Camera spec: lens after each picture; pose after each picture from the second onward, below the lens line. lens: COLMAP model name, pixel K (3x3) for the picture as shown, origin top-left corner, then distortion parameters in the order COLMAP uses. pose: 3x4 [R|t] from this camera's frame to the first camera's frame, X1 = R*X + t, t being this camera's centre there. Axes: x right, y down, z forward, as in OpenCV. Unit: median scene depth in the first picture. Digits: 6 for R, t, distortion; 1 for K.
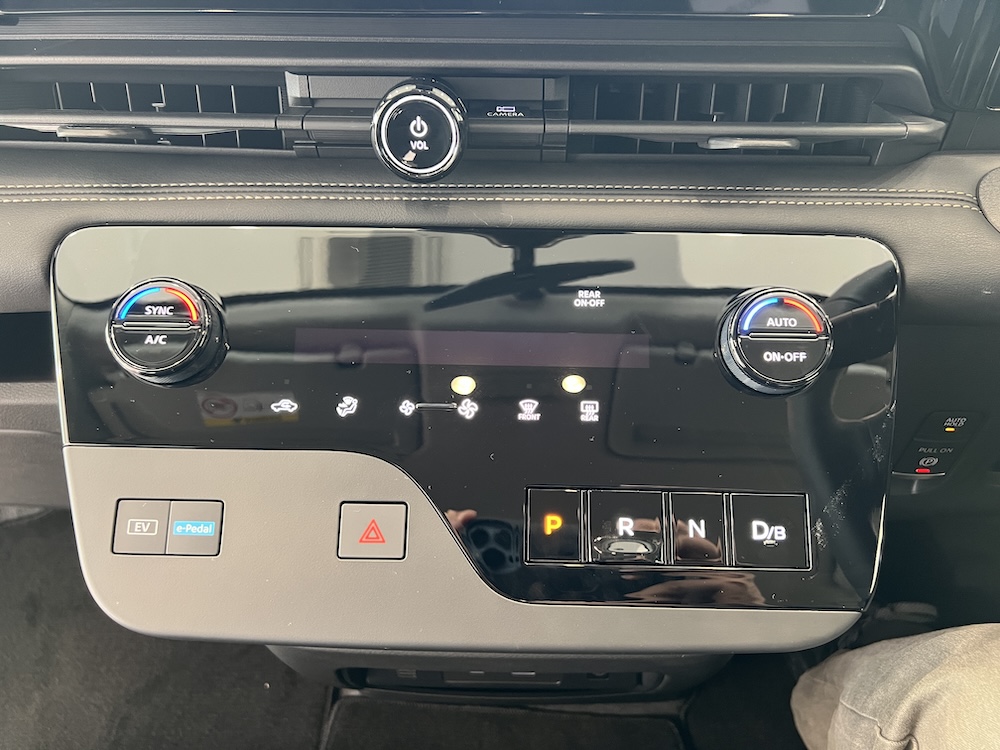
lens RADIAL K [[826.5, 0, 503.0], [0, 826.5, 384.5], [0, 0, 1]] dist [0.007402, -0.013271]
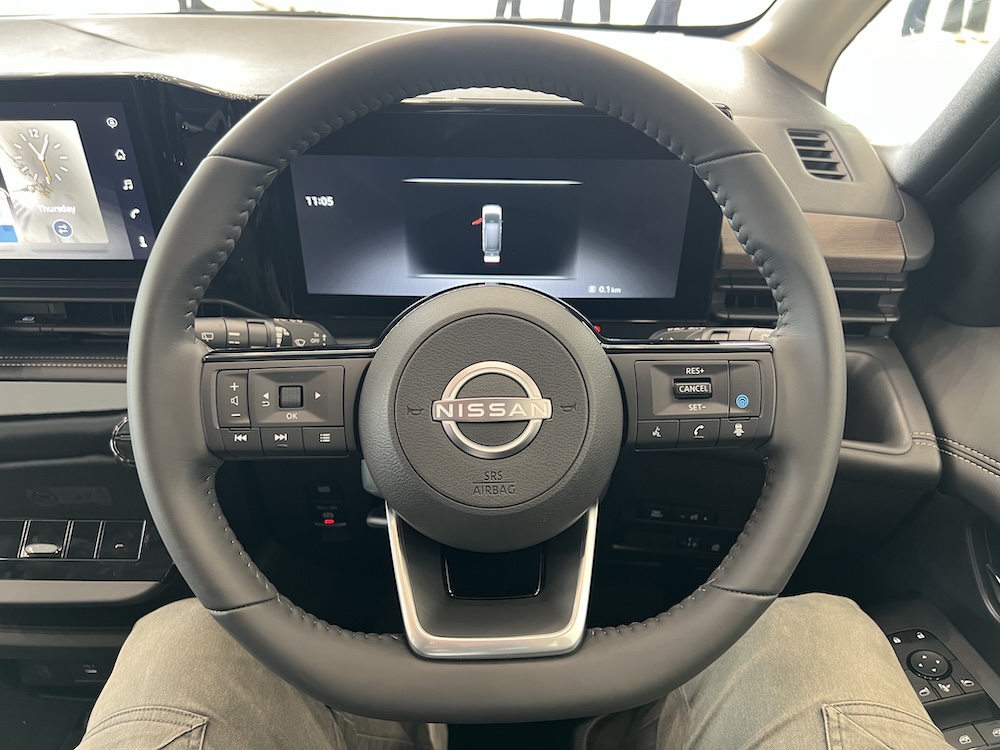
lens RADIAL K [[731.8, 0, 500.0], [0, 731.8, 375.0], [0, 0, 1]] dist [0.061089, -0.081437]
pose [[0.999452, -0.008867, 0.031884, 1.044961], [0.013590, 0.988423, -0.151117, 0.065782], [-0.030175, 0.151467, 0.988002, -0.697135]]
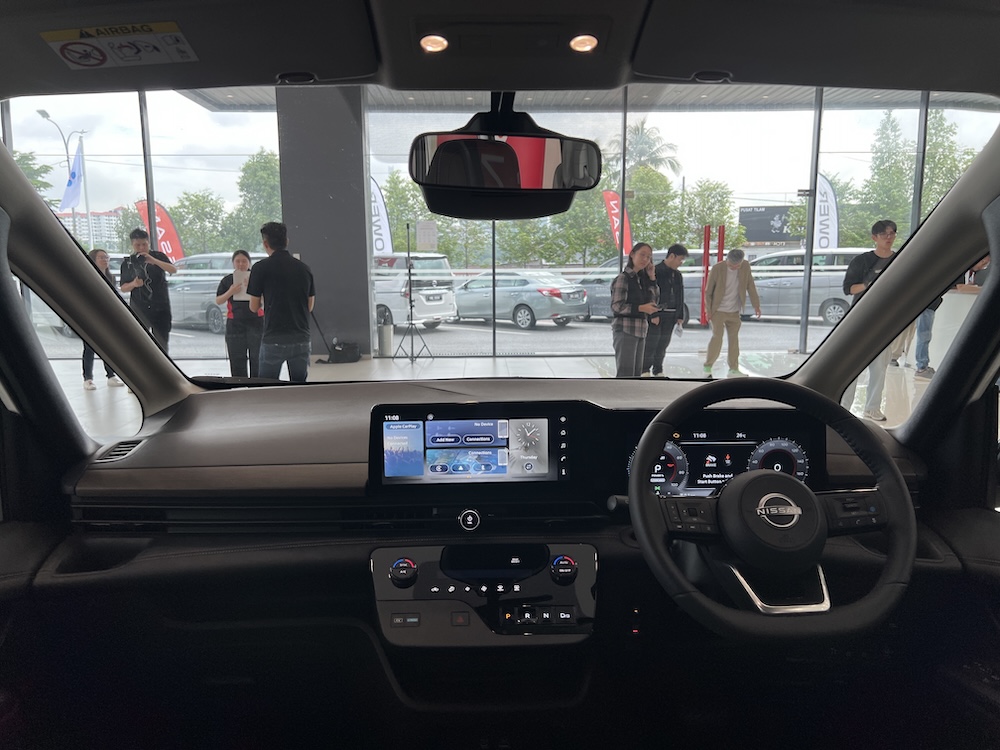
lens RADIAL K [[731.8, 0, 500.0], [0, 731.8, 375.0], [0, 0, 1]] dist [0.061089, -0.081437]
pose [[0.998492, -0.016844, 0.052259, -0.122434], [0.043240, 0.827803, -0.559350, 1.042612], [-0.033838, 0.560766, 0.827283, -2.194504]]
